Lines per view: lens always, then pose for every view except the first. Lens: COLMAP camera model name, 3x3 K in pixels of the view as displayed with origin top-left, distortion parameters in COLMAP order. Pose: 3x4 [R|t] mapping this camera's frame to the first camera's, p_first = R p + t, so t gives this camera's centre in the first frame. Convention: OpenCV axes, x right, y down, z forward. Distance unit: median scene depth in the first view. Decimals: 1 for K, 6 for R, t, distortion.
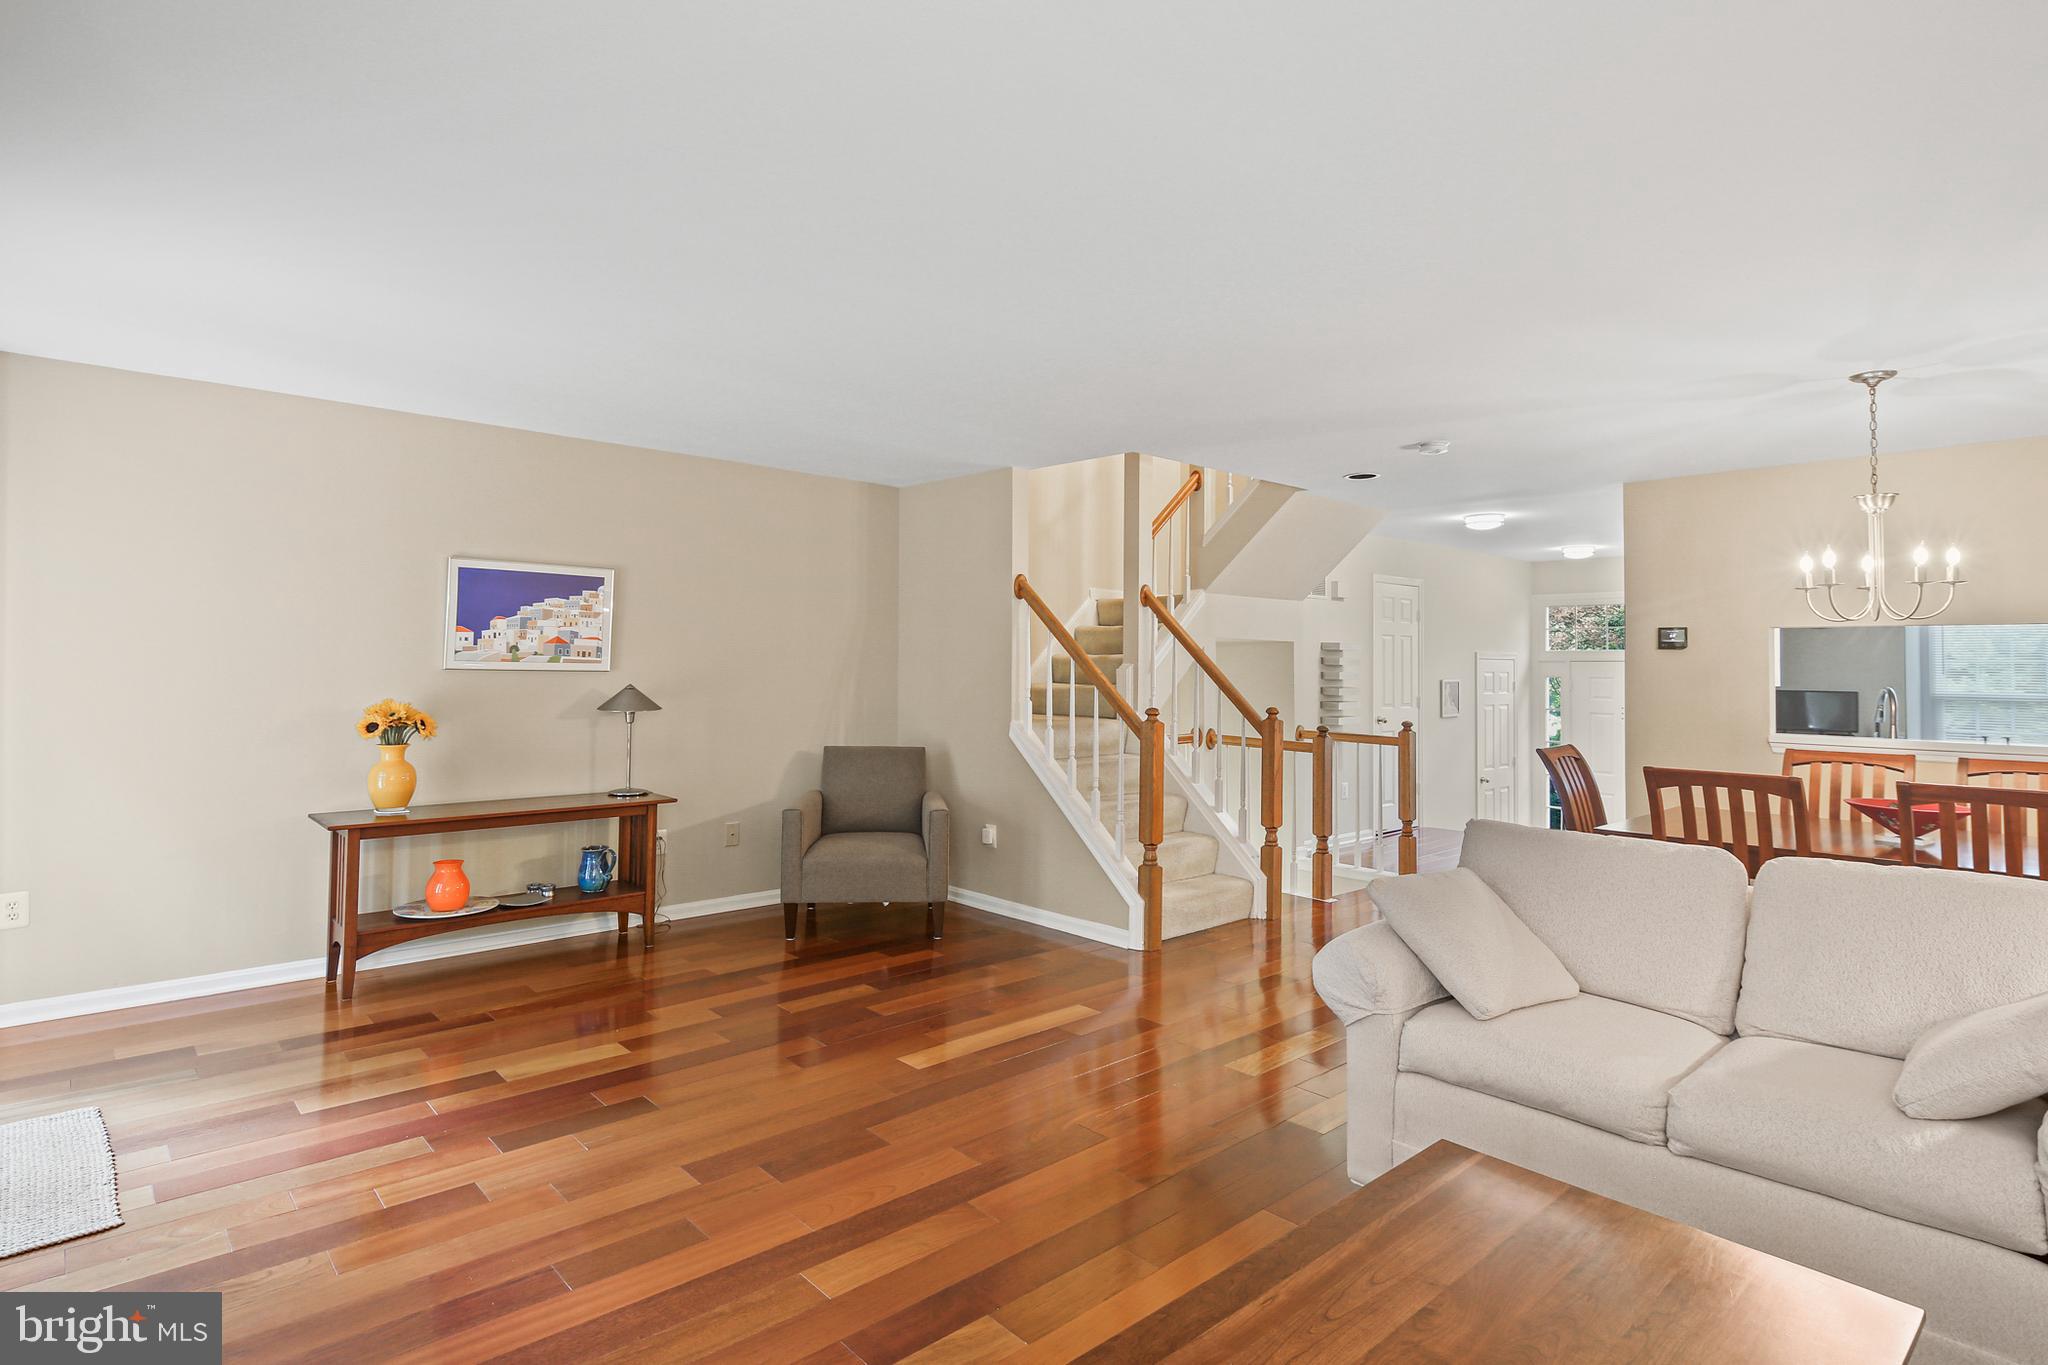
lens RADIAL K [[994.6, 0, 1015.8], [0, 994.6, 676.4], [0, 0, 1]] dist [-0.003937, -0.003254]
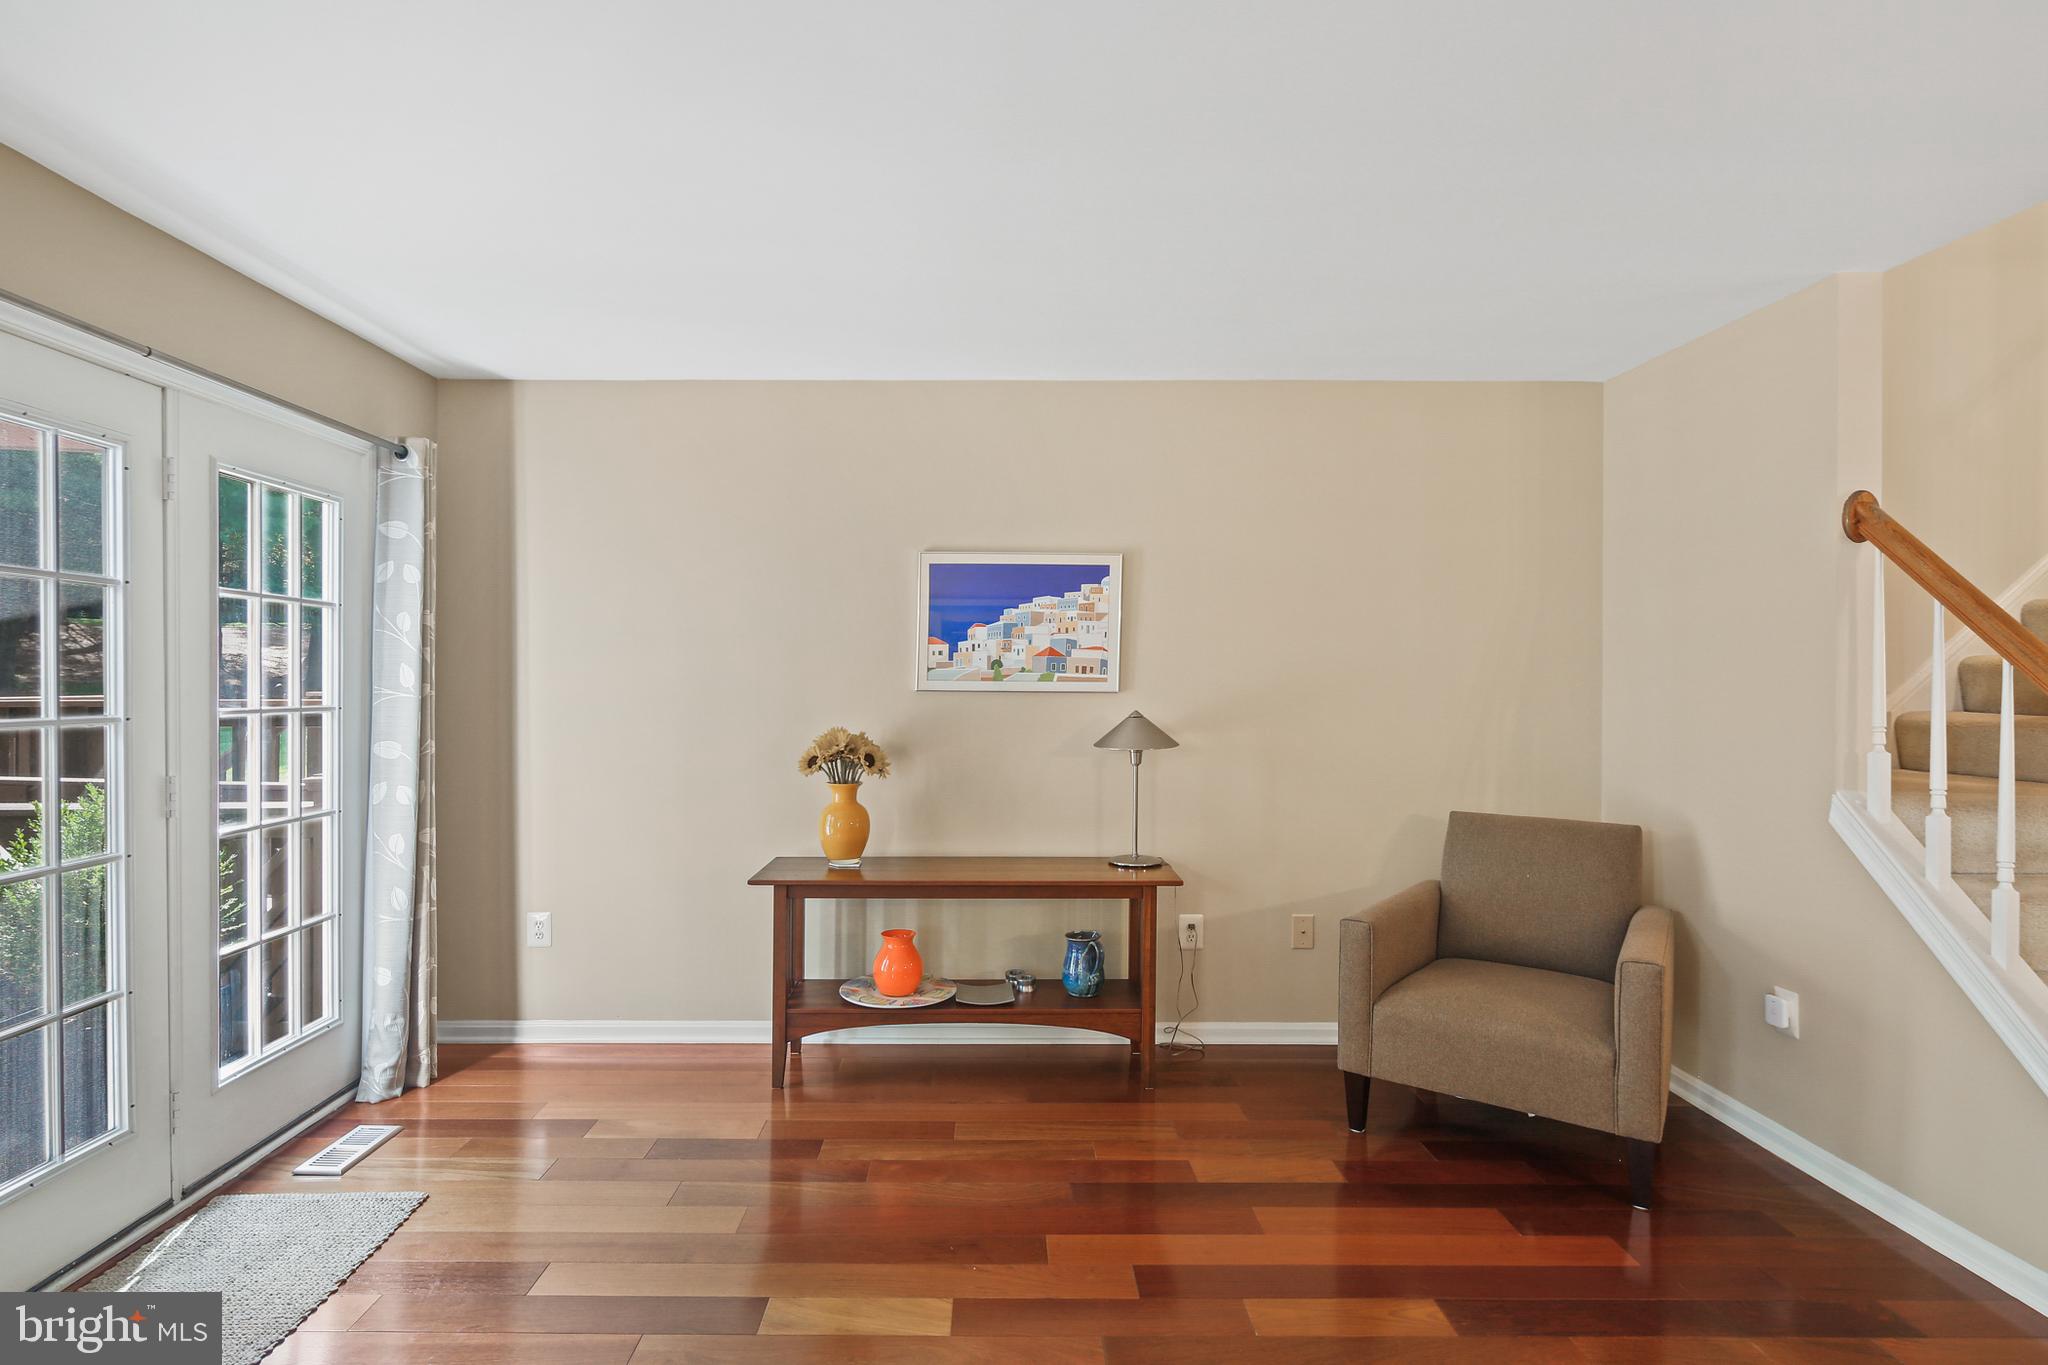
lens RADIAL K [[994.6, 0, 1019.6], [0, 994.6, 691.5], [0, 0, 1]] dist [-0.003937, -0.003254]
pose [[0.737147, -0.006559, -0.675701, 0.034077], [0.002793, 0.999974, -0.006659, -0.001057], [0.675727, 0.003021, 0.737146, 0.420261]]
